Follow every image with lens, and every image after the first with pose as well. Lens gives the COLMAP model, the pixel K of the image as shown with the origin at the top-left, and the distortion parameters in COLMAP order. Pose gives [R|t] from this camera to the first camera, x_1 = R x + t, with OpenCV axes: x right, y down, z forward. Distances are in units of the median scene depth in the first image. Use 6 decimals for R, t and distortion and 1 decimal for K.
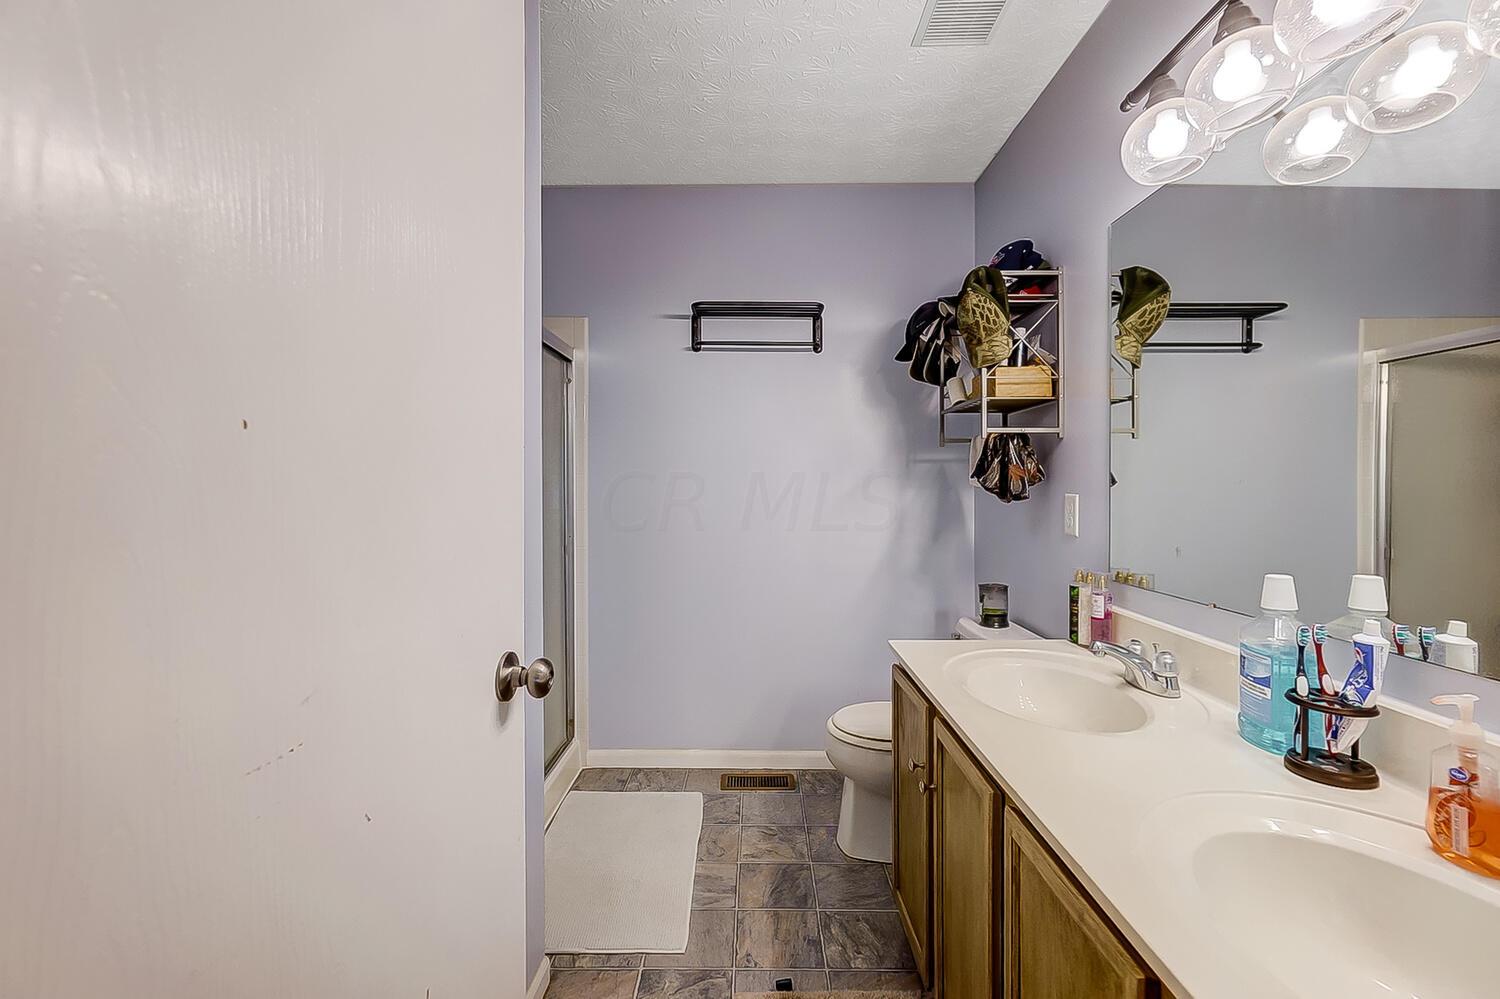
lens RADIAL K [[664.9, 0, 745.8], [0, 664.9, 485.4], [0, 0, 1]] dist [-0.002521, 0.011198]
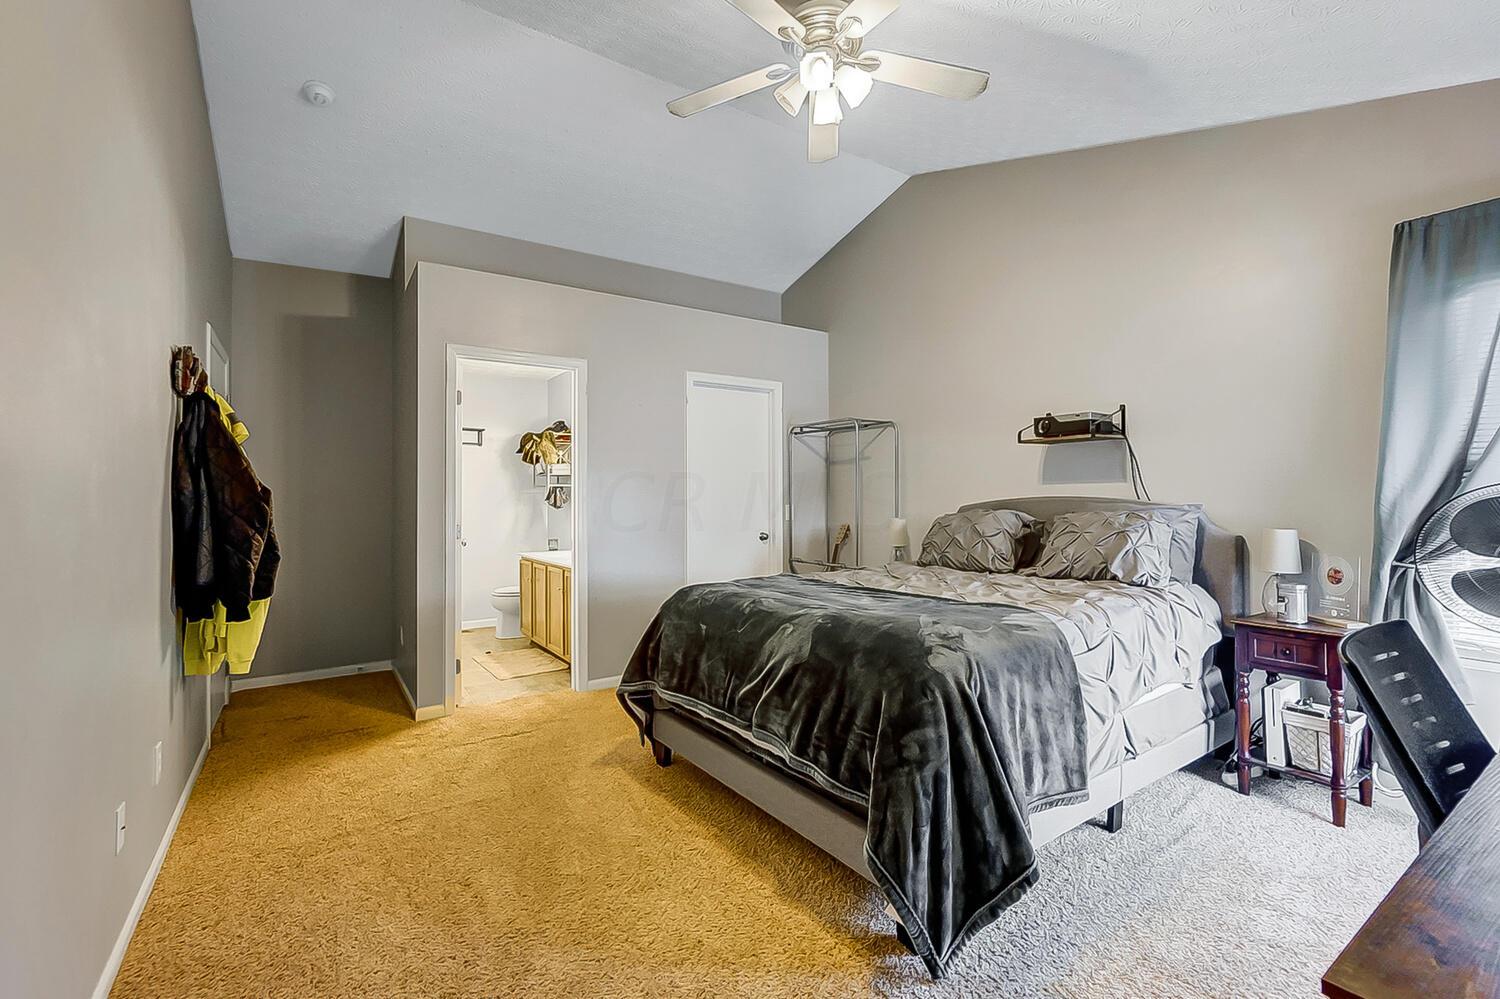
lens RADIAL K [[664.9, 0, 745.8], [0, 664.9, 485.4], [0, 0, 1]] dist [-0.002521, 0.011198]
pose [[0.824075, -0.001361, 0.566479, -0.535941], [0.008862, 0.999906, -0.010491, -0.037536], [-0.566411, 0.013666, 0.824009, -1.741914]]
